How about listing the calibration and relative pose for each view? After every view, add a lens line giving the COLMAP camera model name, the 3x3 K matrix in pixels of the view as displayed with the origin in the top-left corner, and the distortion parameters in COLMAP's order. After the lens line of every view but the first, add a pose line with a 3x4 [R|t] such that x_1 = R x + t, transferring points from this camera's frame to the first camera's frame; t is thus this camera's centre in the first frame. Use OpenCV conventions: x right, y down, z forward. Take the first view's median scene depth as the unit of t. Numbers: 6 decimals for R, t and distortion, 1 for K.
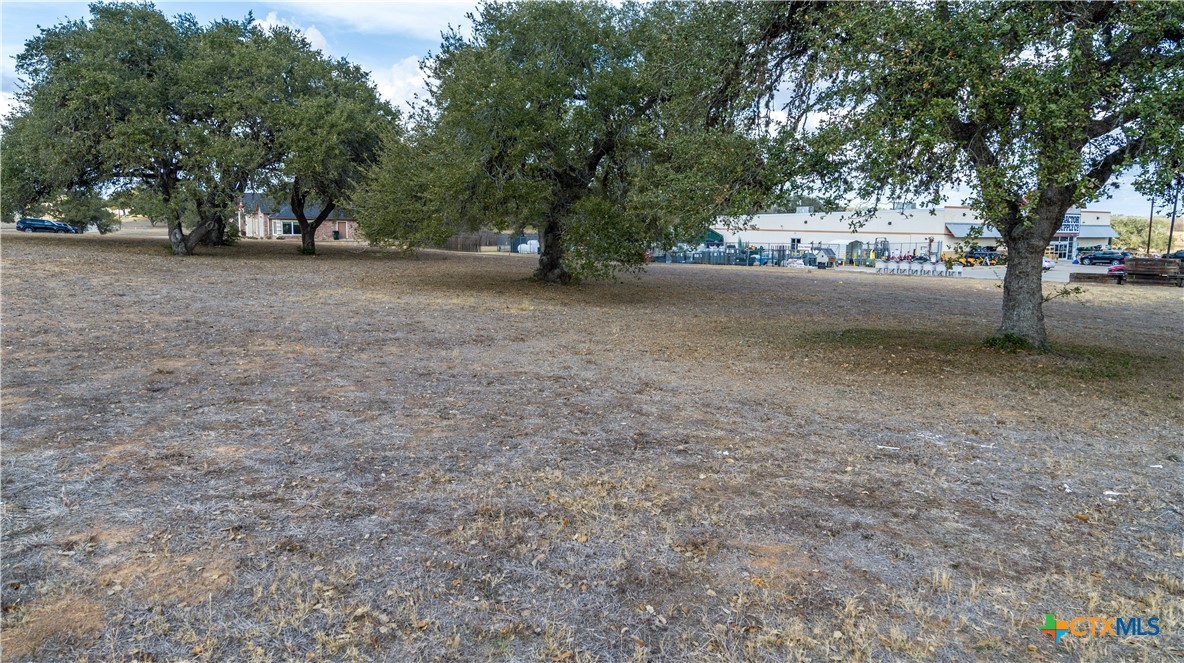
lens RADIAL K [[815.5, 0, 596.1], [0, 815.5, 328.2], [0, 0, 1]] dist [-0.000435, 0.000650]
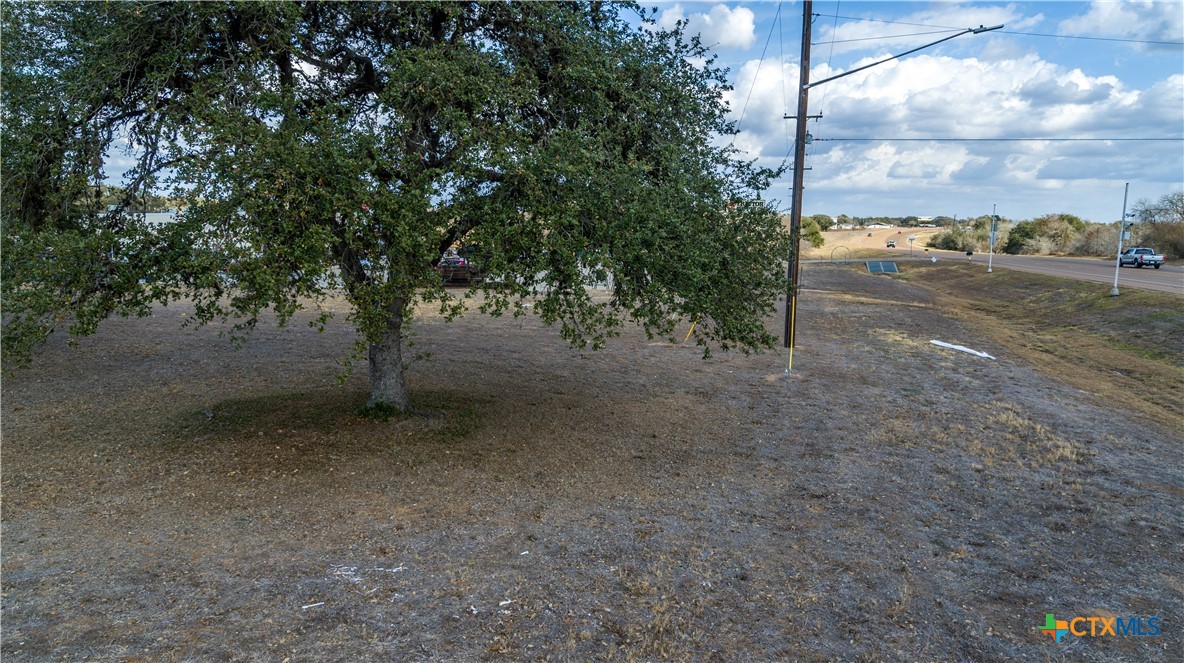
lens RADIAL K [[814.5, 0, 592.7], [0, 814.5, 330.8], [0, 0, 1]] dist [0.000486, -0.003643]
pose [[0.709991, -0.099846, 0.697097, -0.048823], [0.073729, 0.994997, 0.067421, -0.188001], [-0.700341, 0.003529, 0.713800, 0.039993]]
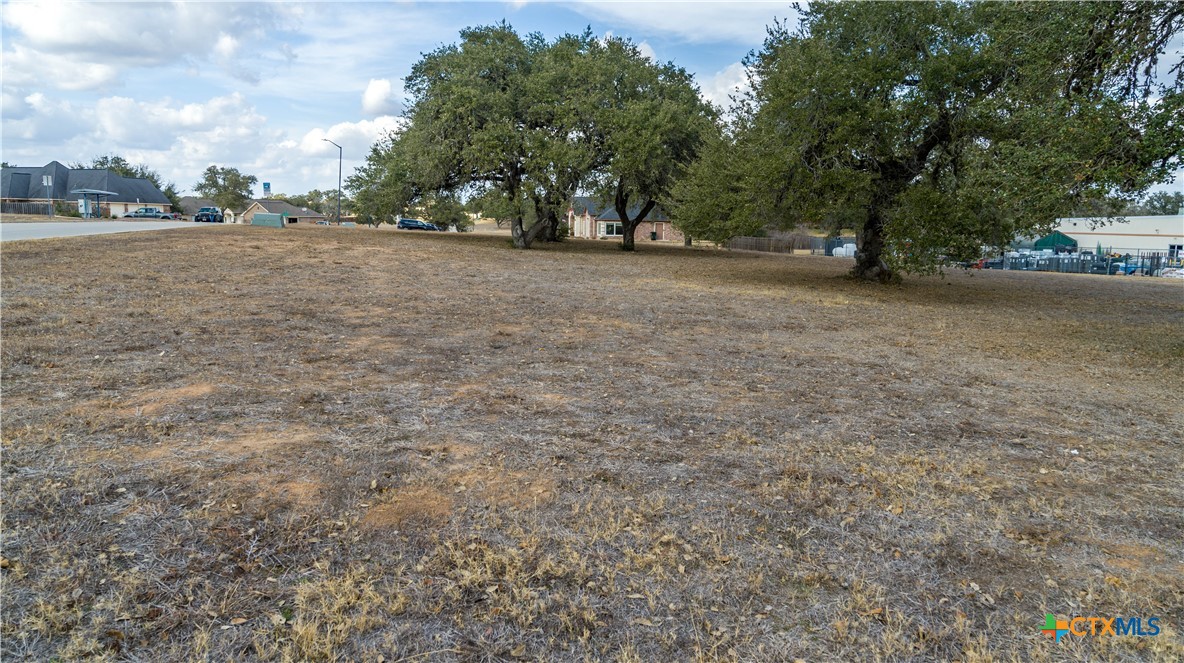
lens RADIAL K [[814.5, 0, 592.7], [0, 814.5, 330.8], [0, 0, 1]] dist [0.000486, -0.003643]
pose [[0.928670, 0.049797, -0.367550, -0.004143], [-0.051953, 0.998641, 0.004034, 0.035798], [0.367251, 0.015349, 0.929995, 0.001361]]
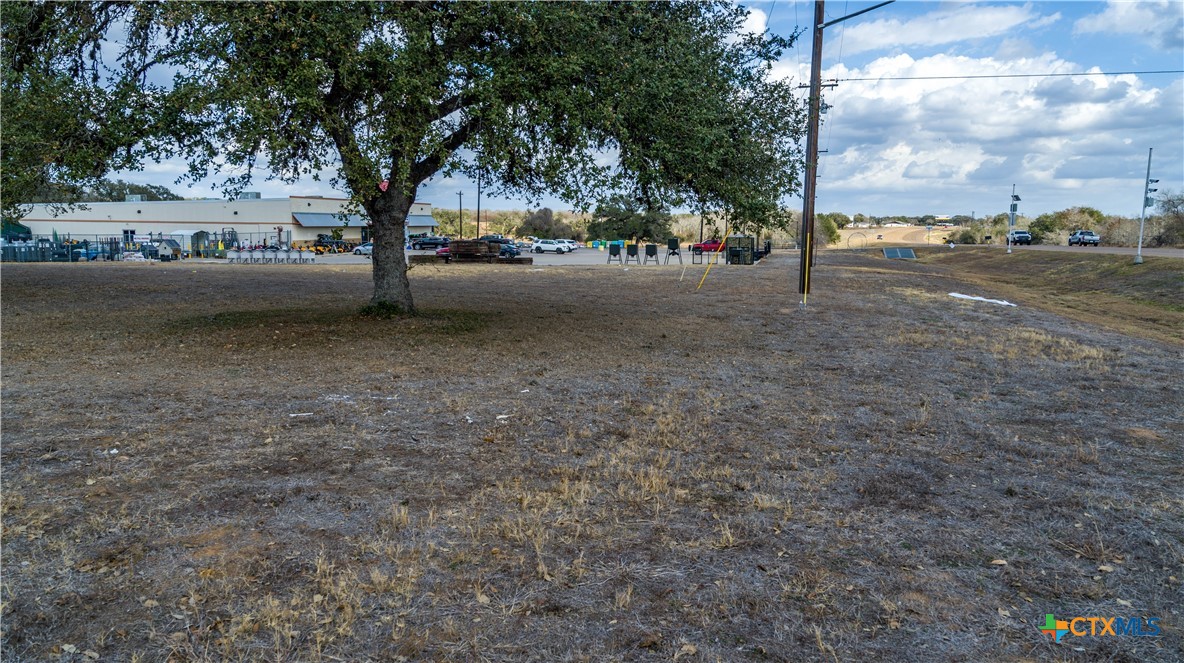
lens RADIAL K [[812.3, 0, 594.9], [0, 812.3, 330.9], [0, 0, 1]] dist [-0.003199, 0.005346]
pose [[0.722218, -0.097151, 0.684809, -0.029204], [0.090743, 0.994837, 0.045433, 0.030056], [-0.685687, 0.029329, 0.727305, 0.056468]]
